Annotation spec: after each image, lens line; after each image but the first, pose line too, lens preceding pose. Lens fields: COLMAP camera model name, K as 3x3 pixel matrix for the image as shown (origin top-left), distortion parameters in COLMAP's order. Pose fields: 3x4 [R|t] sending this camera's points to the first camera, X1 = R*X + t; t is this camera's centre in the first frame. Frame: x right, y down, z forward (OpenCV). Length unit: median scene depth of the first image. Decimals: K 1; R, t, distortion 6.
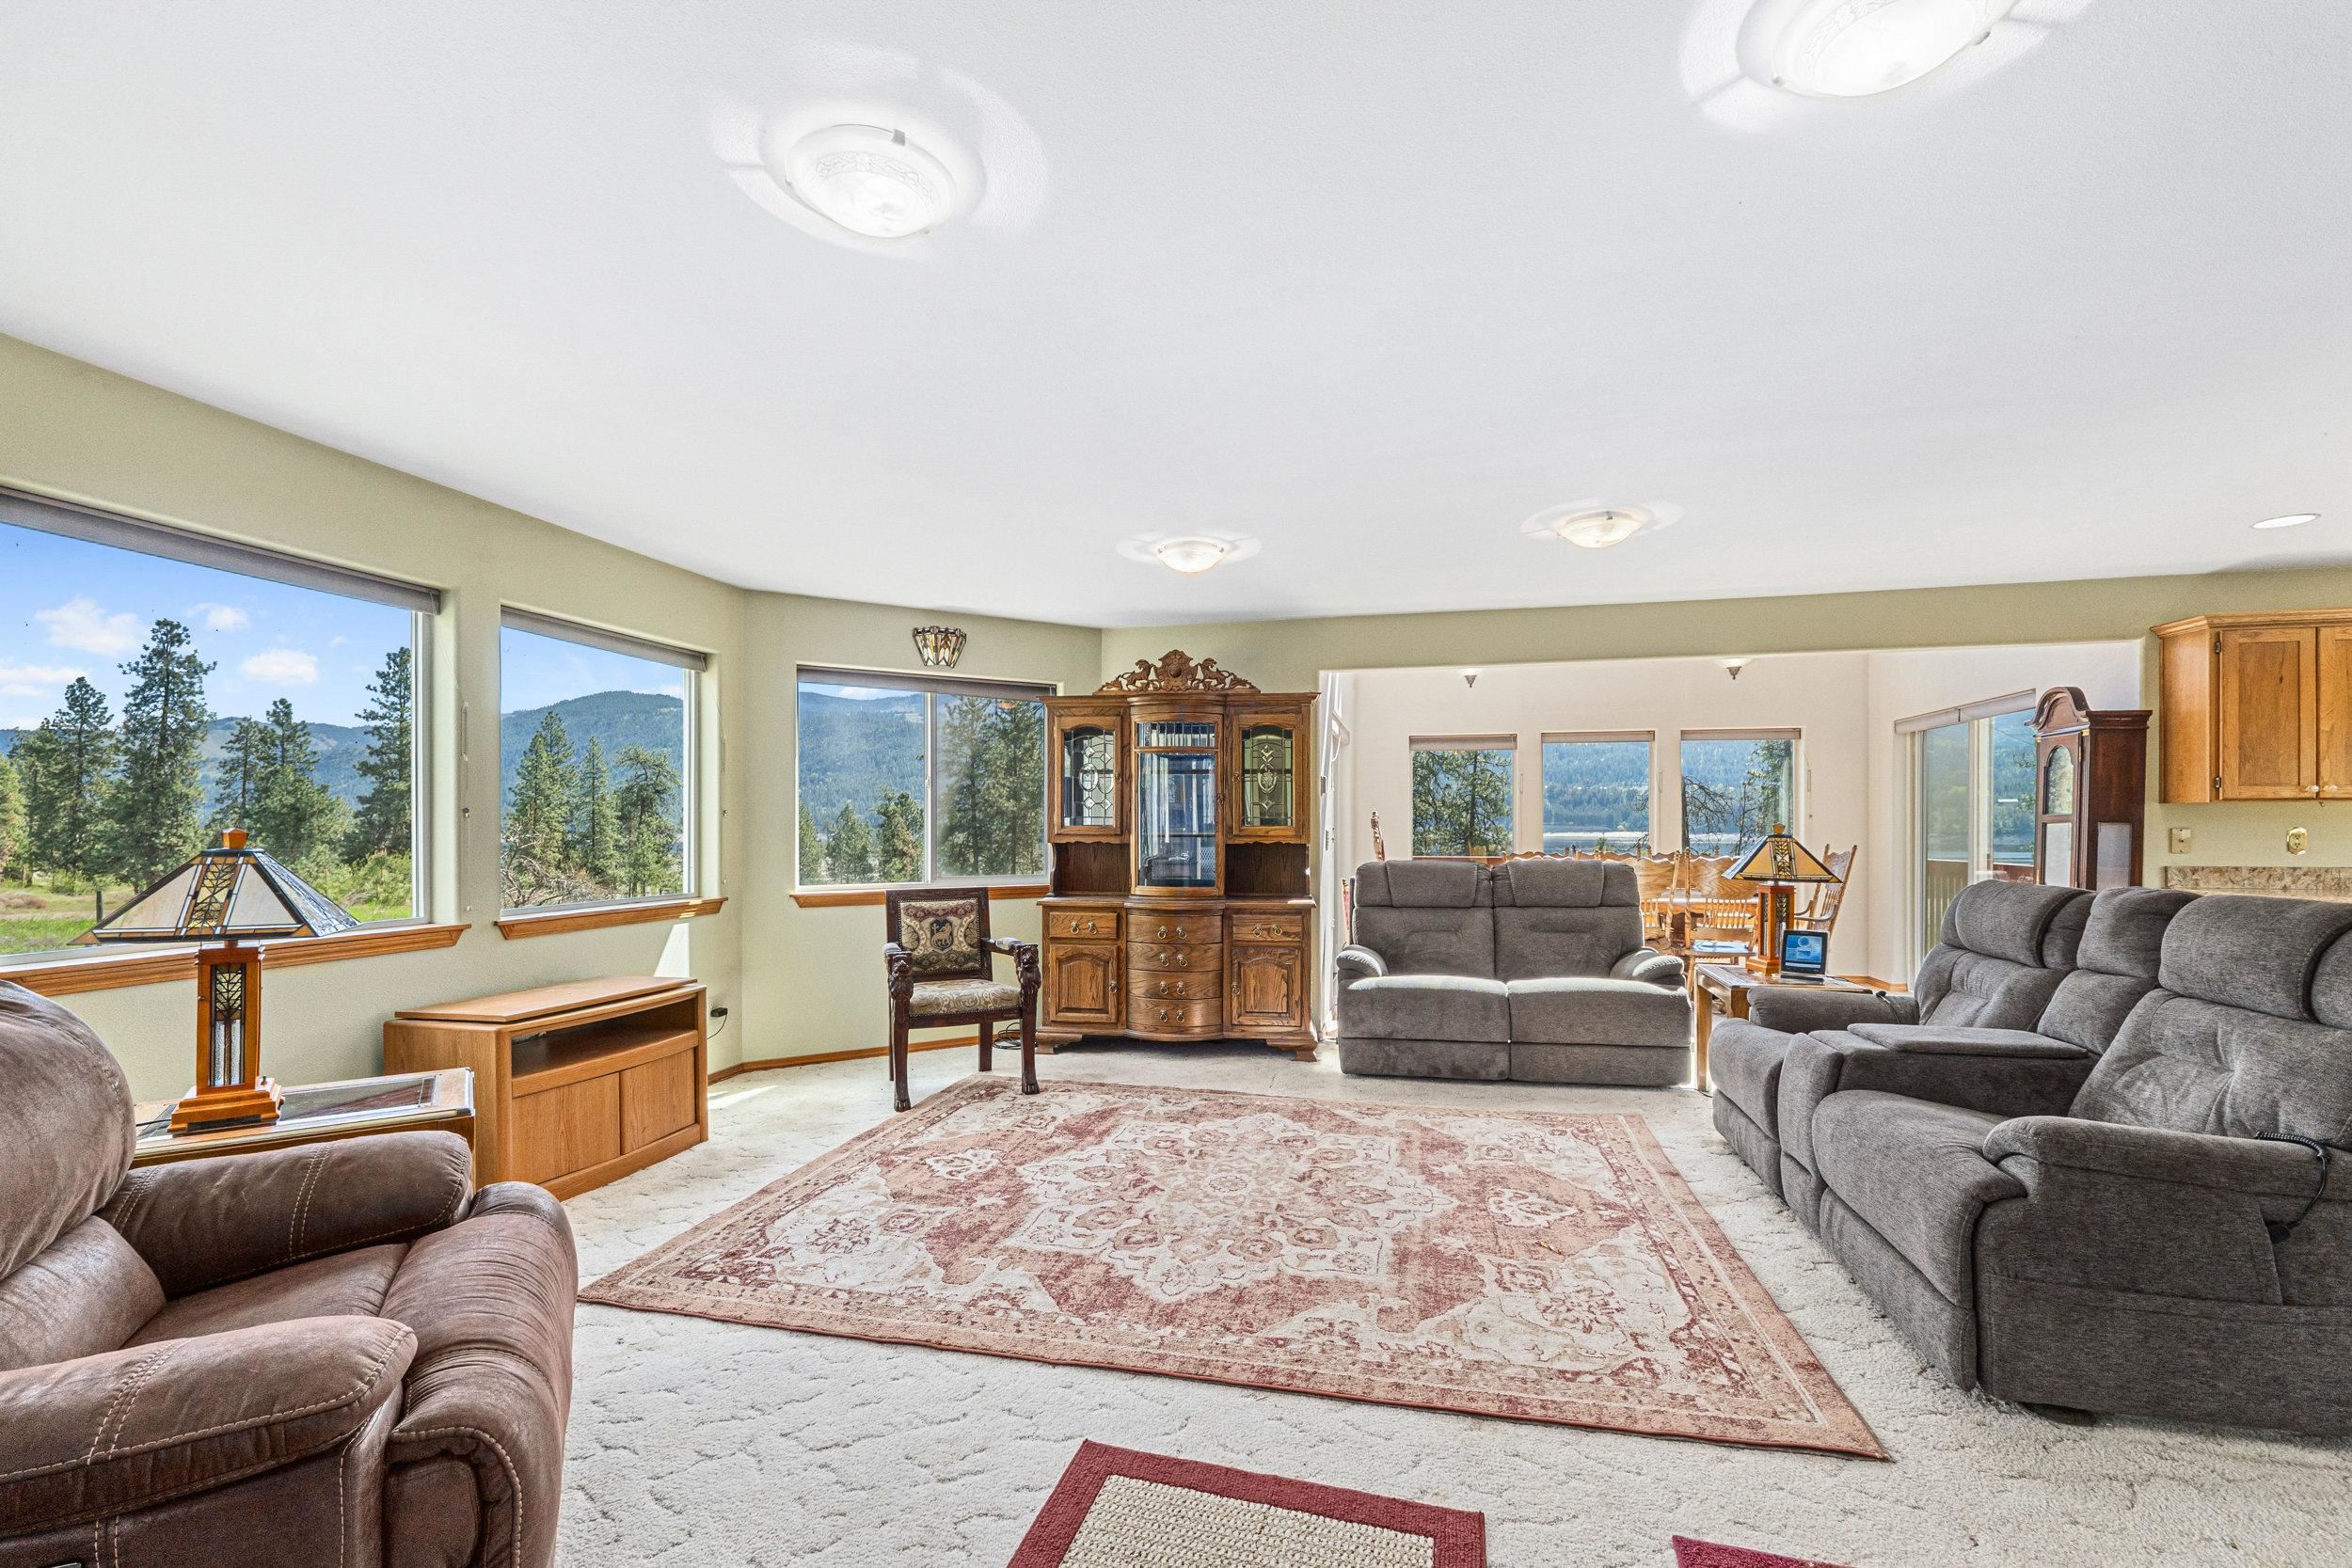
lens RADIAL K [[1004.7, 0, 1173.3], [0, 1004.7, 827.5], [0, 0, 1]] dist [-0.002660, -0.000281]
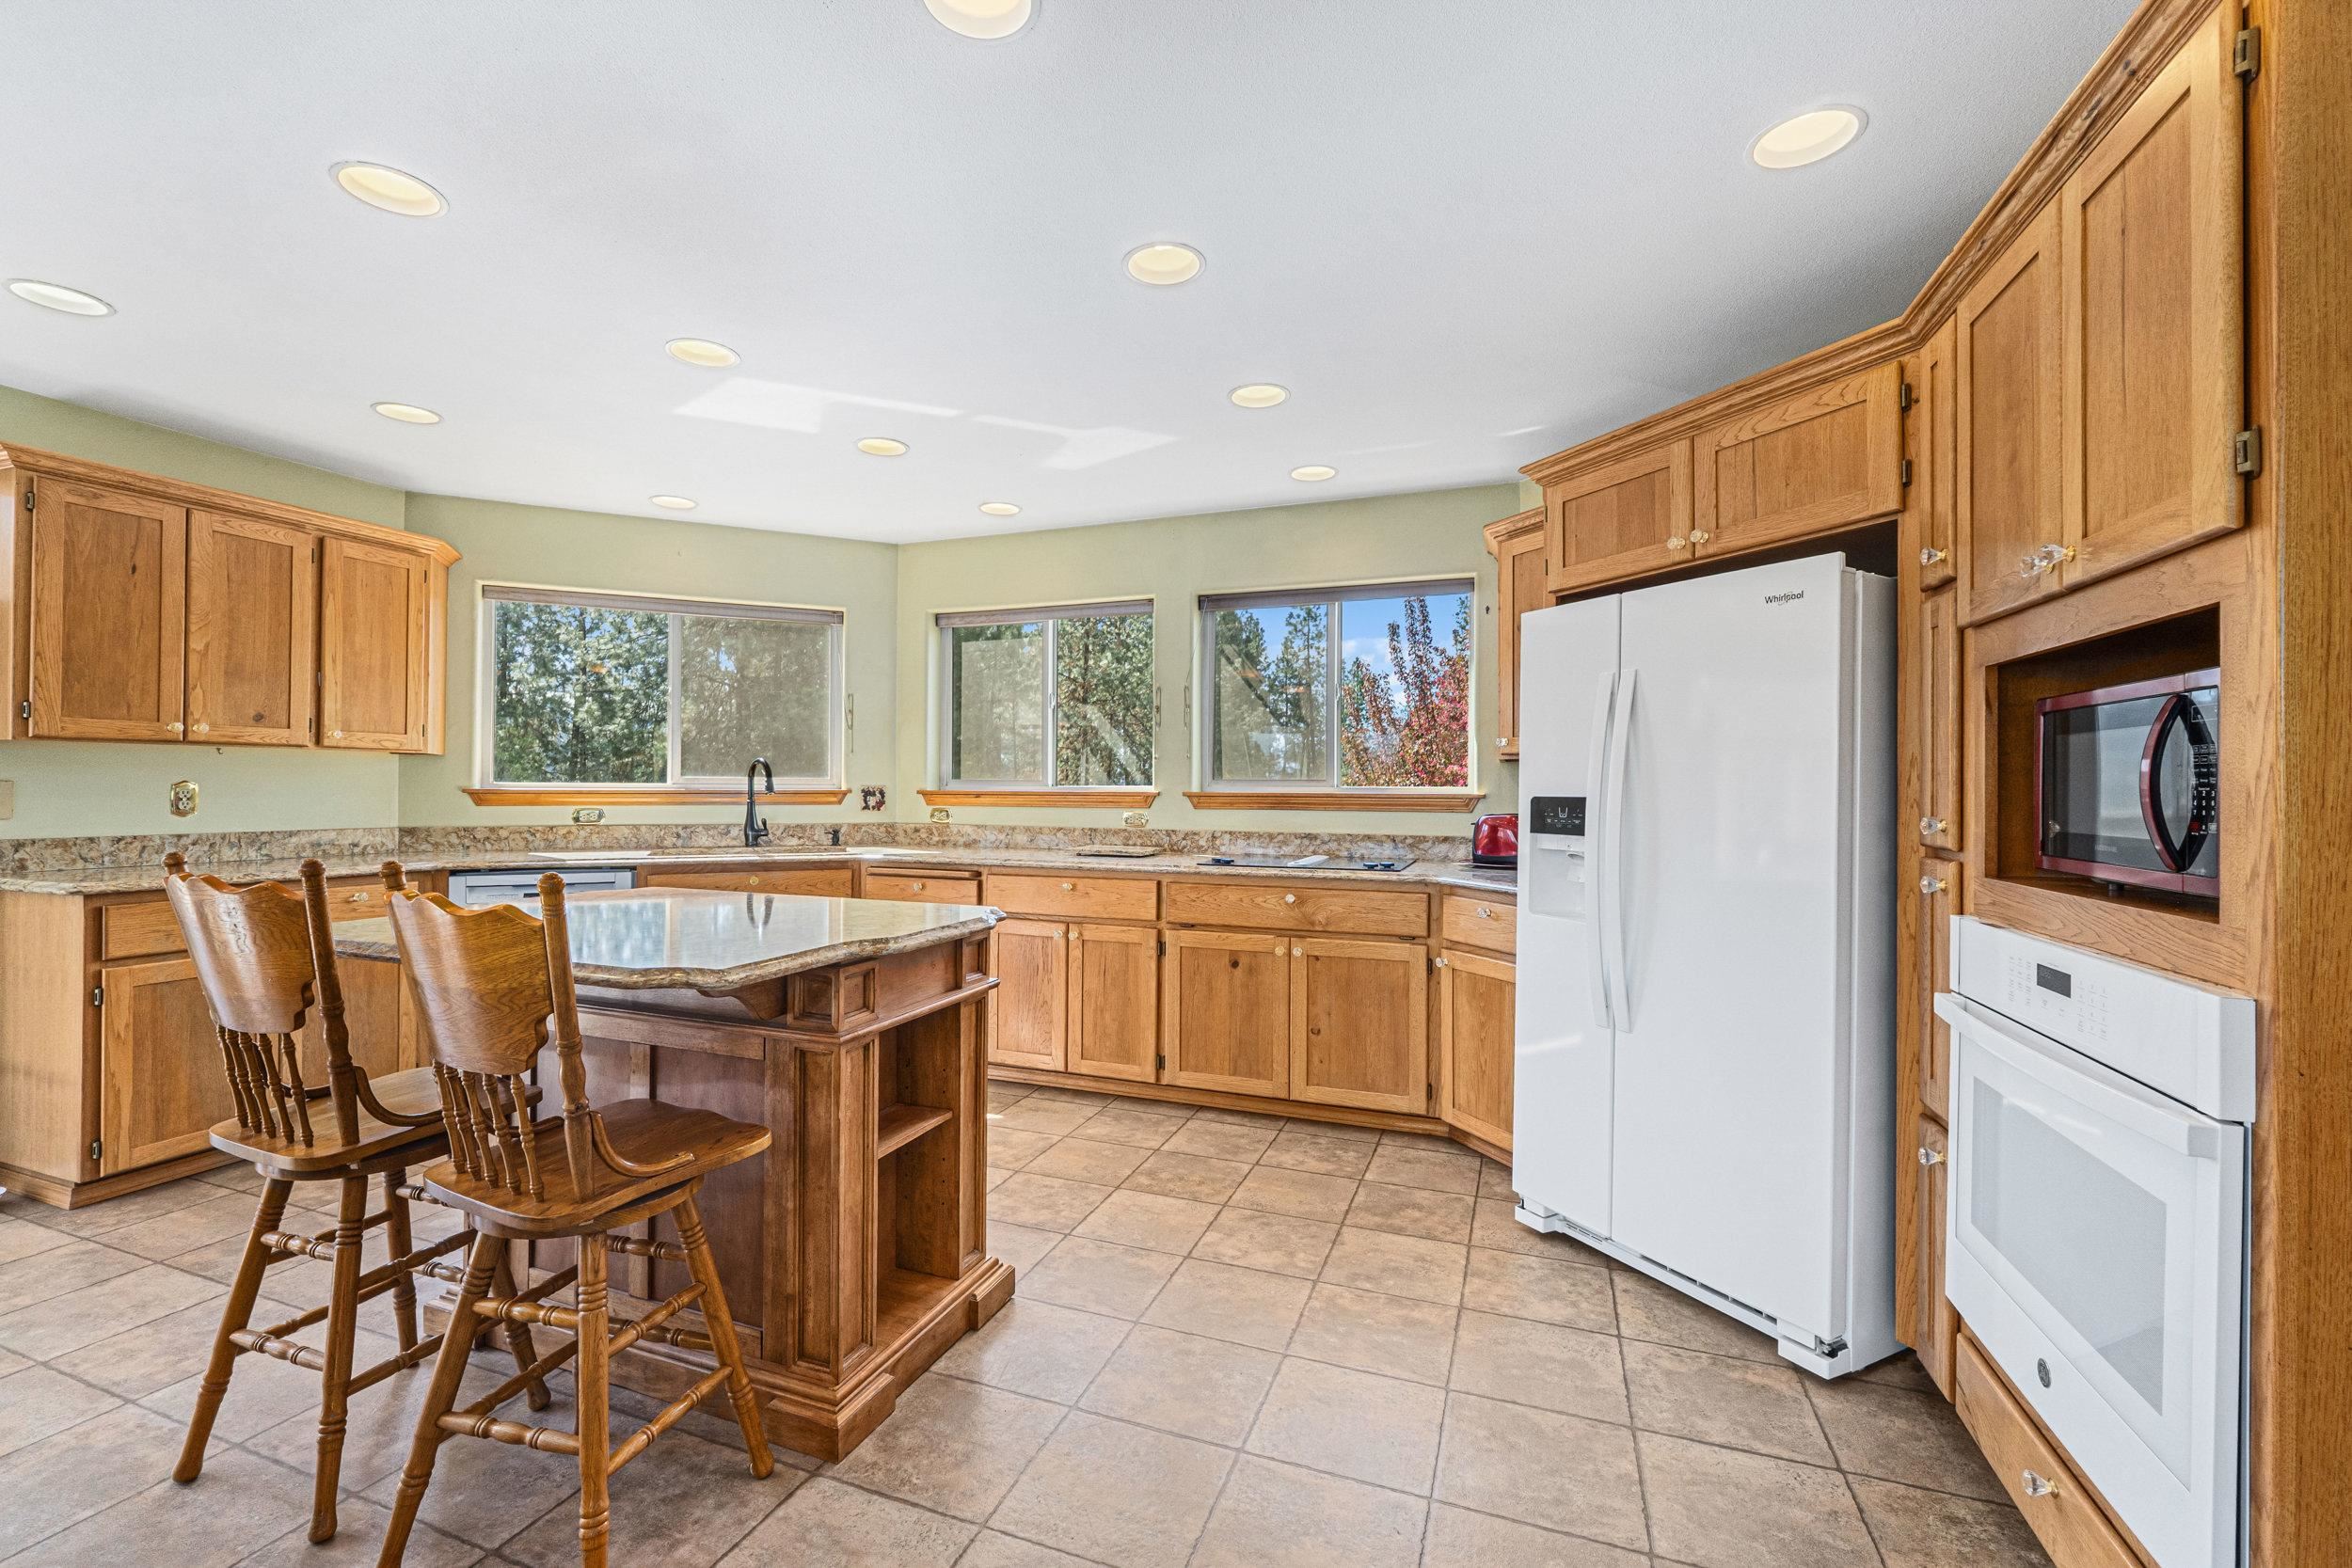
lens RADIAL K [[983.3, 0, 1176.0], [0, 983.3, 784.0], [0, 0, 1]] dist [-0.009112, -0.000120]
pose [[0.121419, 0.006528, 0.992580, 0.517305], [-0.004949, 0.999970, -0.005971, 0.003240], [-0.992589, -0.004187, 0.121447, 0.190578]]
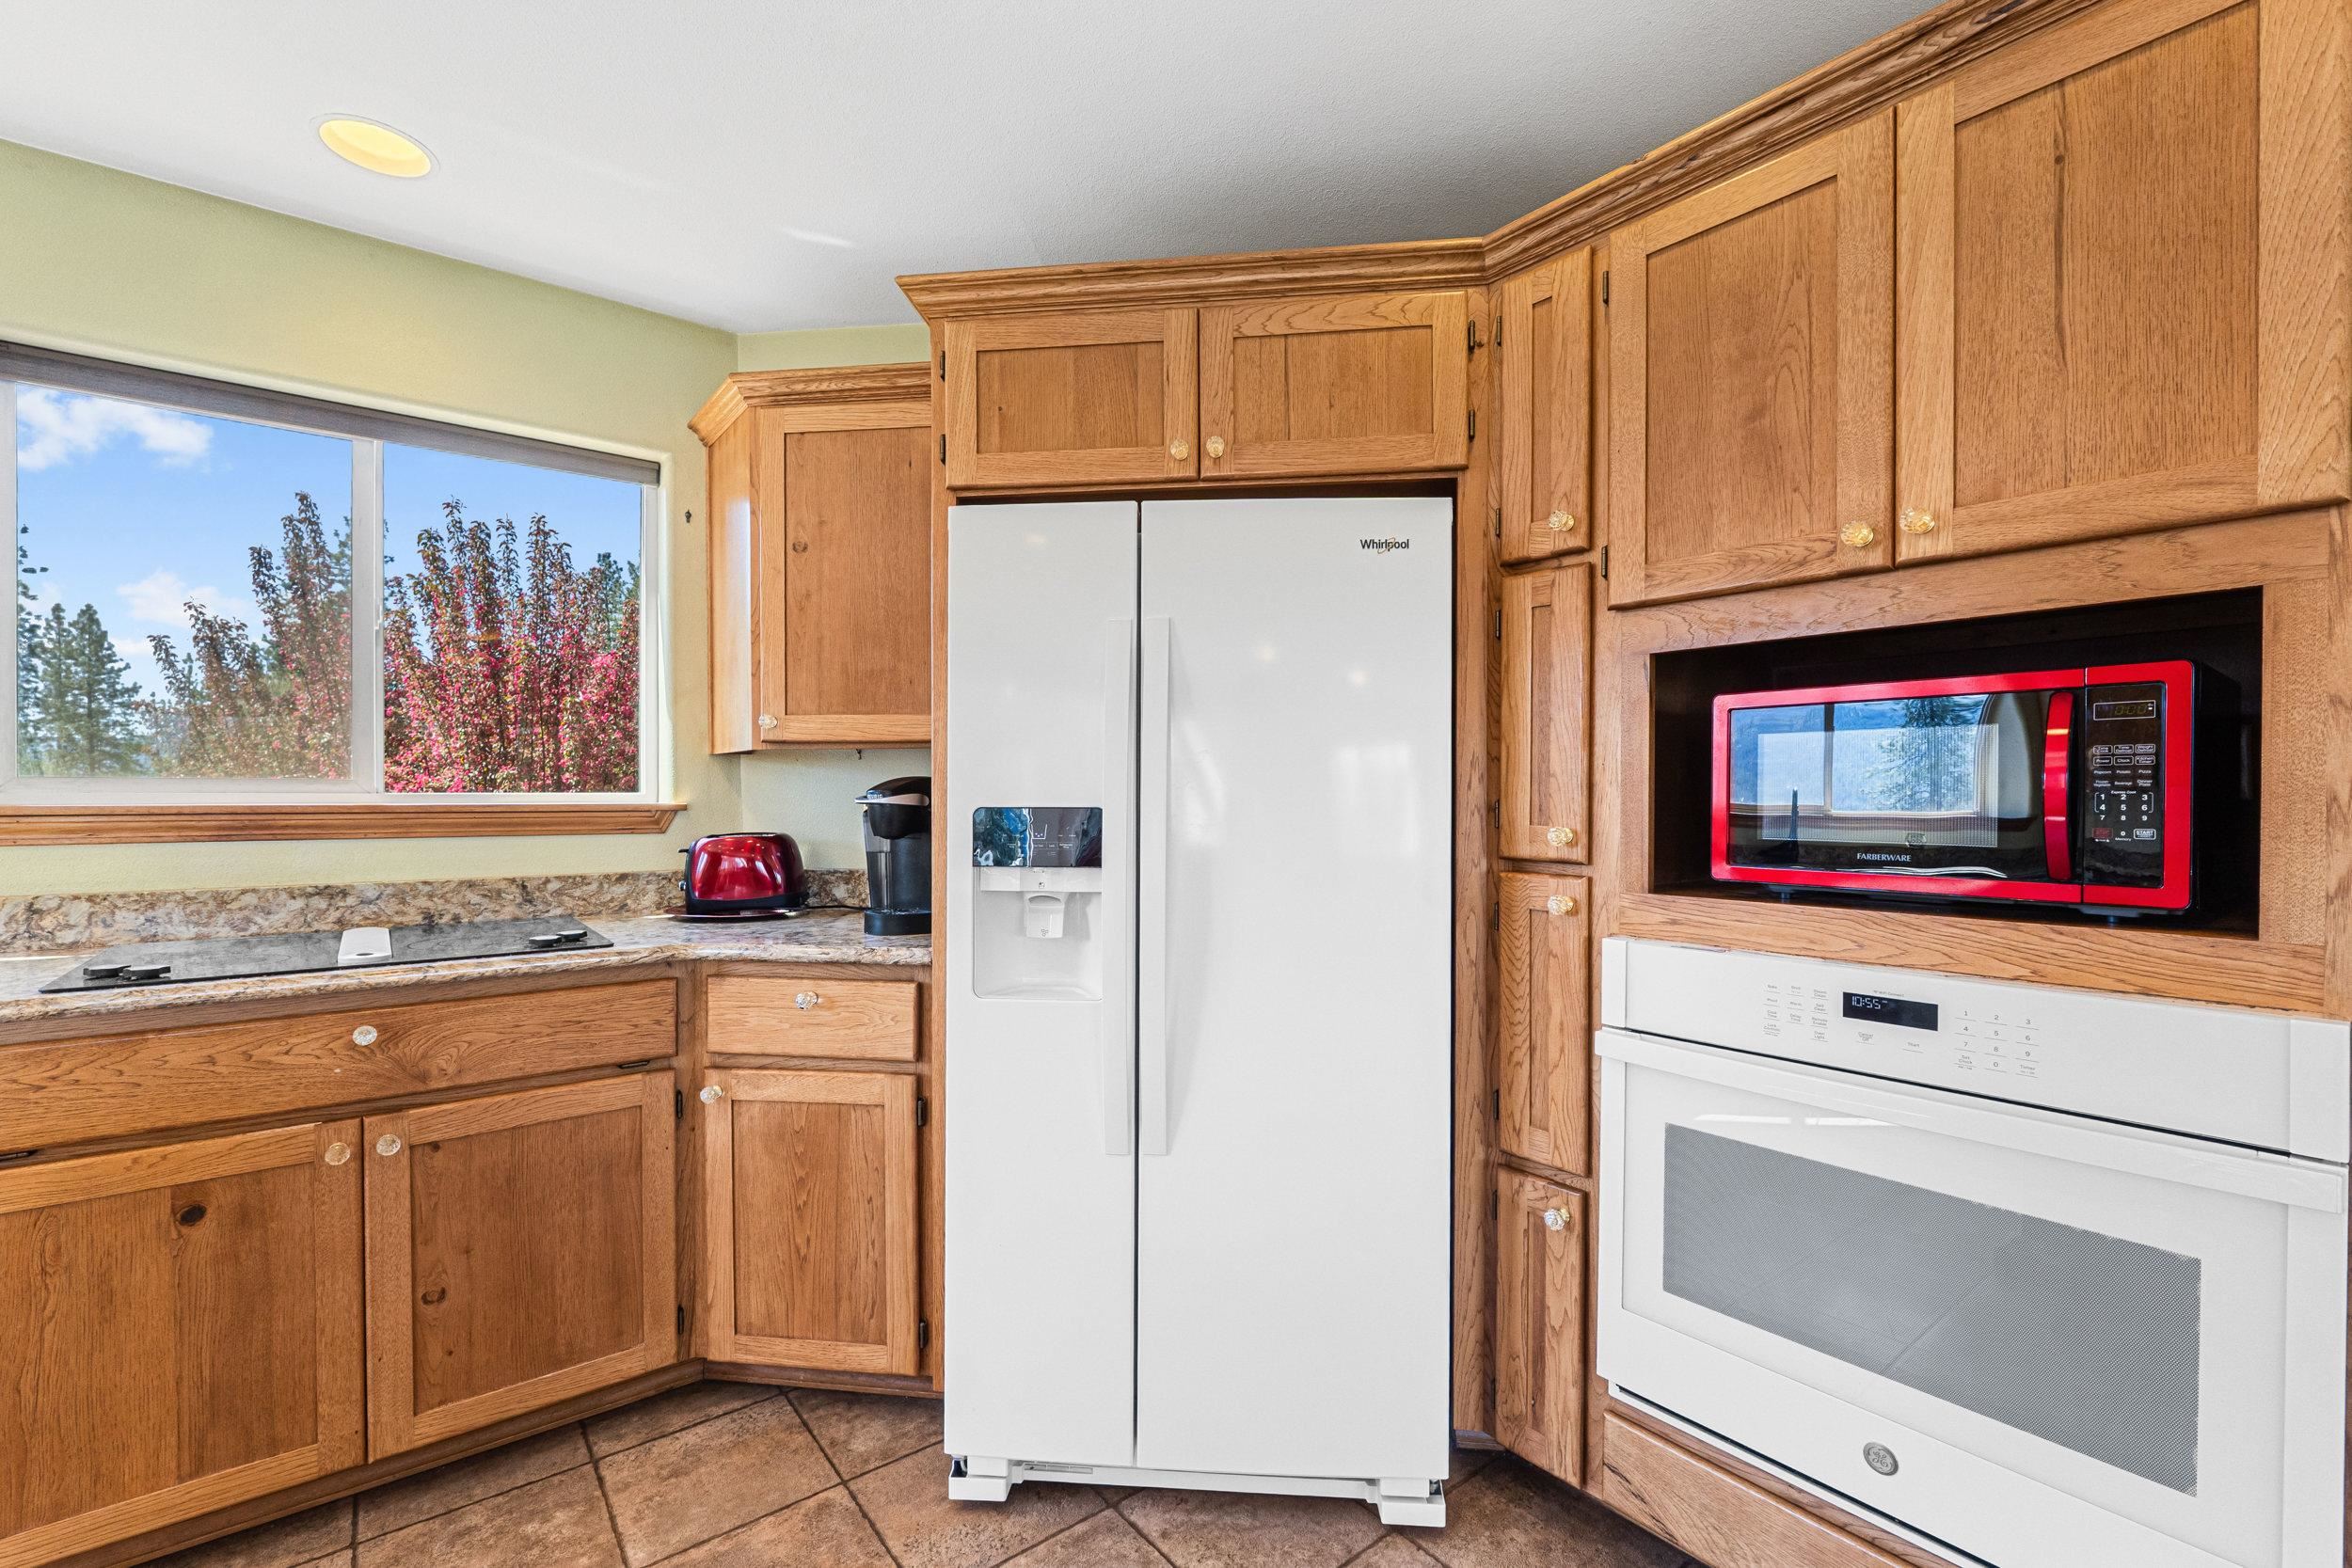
lens RADIAL K [[985.1, 0, 1164.8], [0, 985.1, 807.5], [0, 0, 1]] dist [-0.009008, 0.000071]
pose [[-0.780828, -0.004569, 0.624730, 0.851907], [0.001962, 0.999950, 0.009766, 0.002615], [-0.624744, 0.008851, -0.780780, 0.291350]]
